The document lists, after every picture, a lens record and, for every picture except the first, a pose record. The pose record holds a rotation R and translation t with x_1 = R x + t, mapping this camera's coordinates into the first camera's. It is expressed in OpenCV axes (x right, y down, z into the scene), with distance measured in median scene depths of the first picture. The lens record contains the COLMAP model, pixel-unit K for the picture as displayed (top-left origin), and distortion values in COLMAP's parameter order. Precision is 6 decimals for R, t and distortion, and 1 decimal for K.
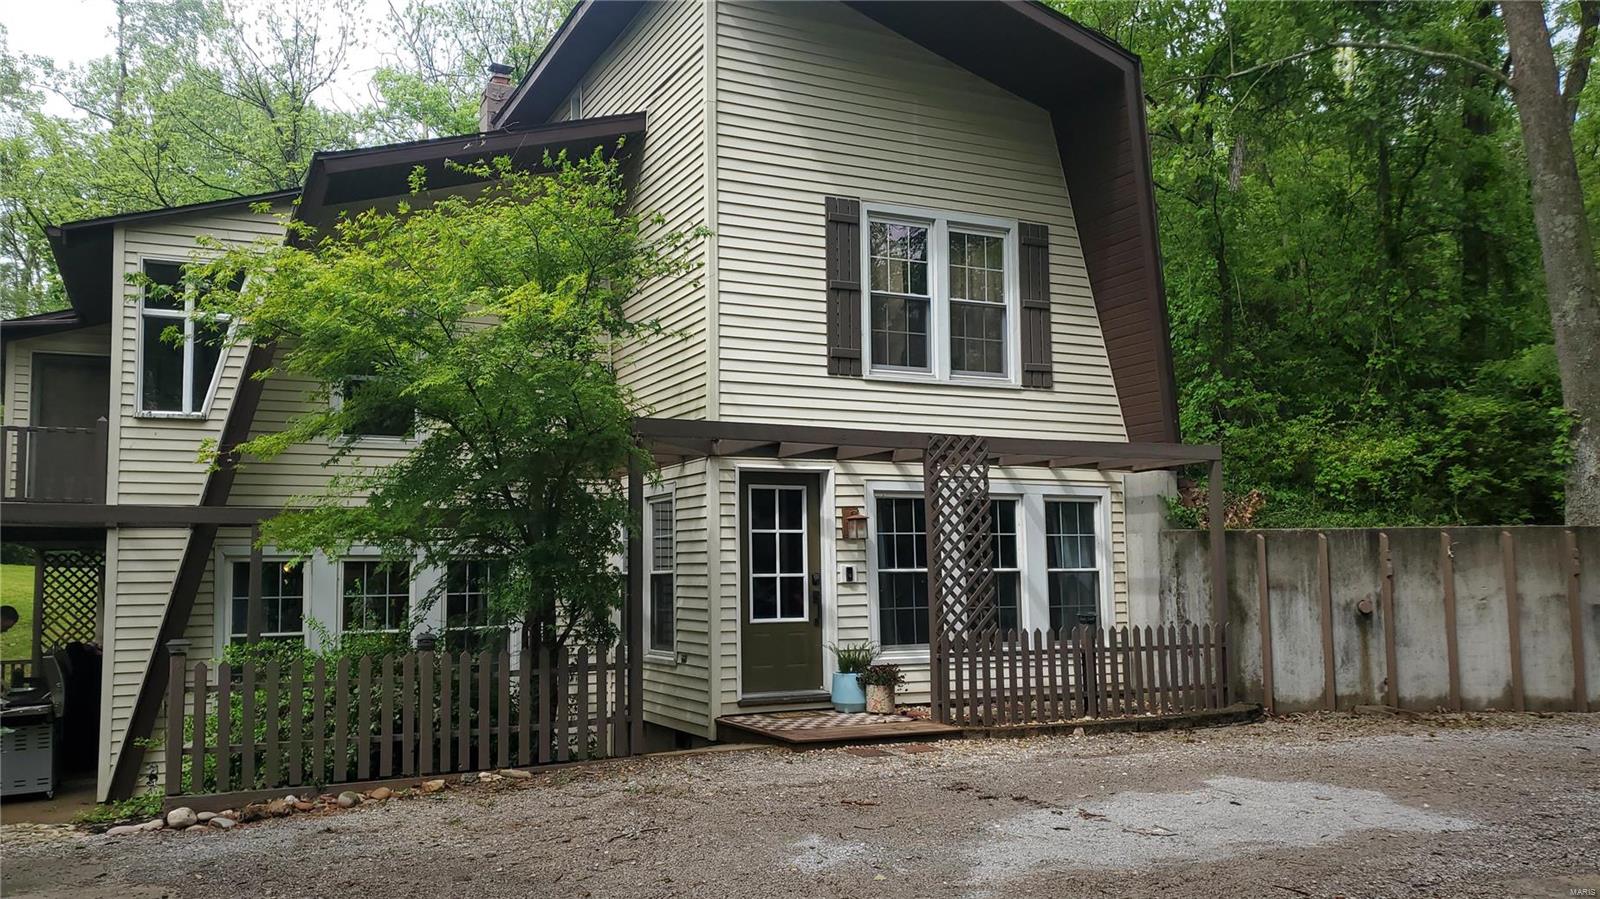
lens RADIAL K [[1249.3, 0, 787.5], [0, 1249.3, 476.4], [0, 0, 1]] dist [0.006210, -0.012020]
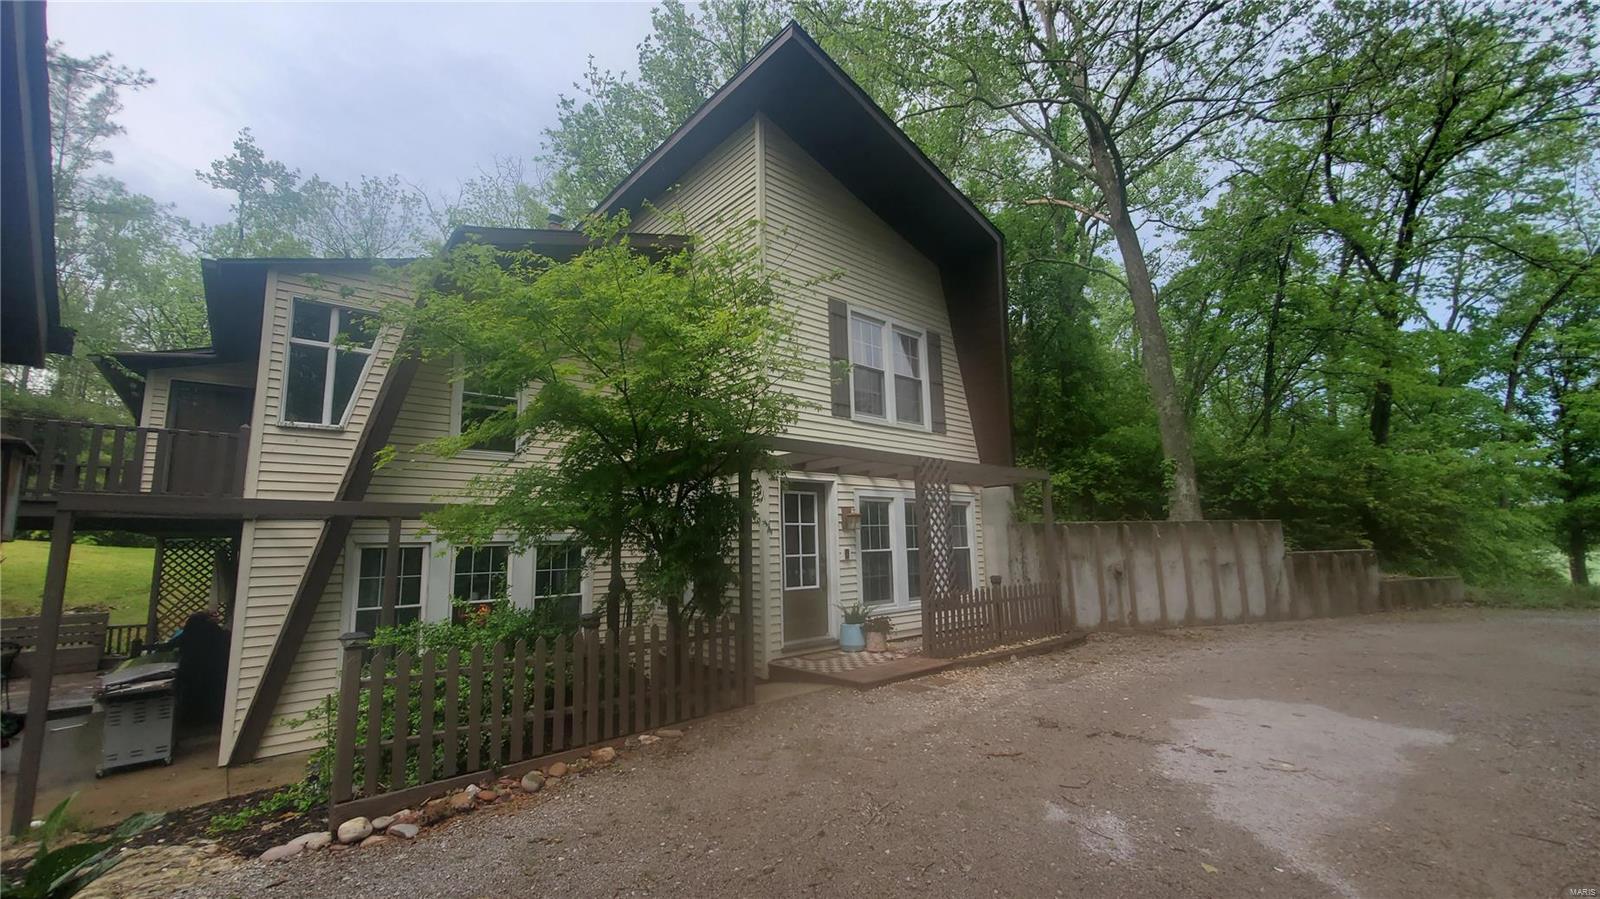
lens RADIAL K [[641.3, 0, 806.0], [0, 641.3, 453.4], [0, 0, 1]] dist [-0.012632, 0.000243]
pose [[0.965930, 0.028383, 0.257243, -0.187738], [-0.010421, 0.997427, -0.070921, 0.015594], [-0.258594, 0.065824, 0.963741, 0.284870]]
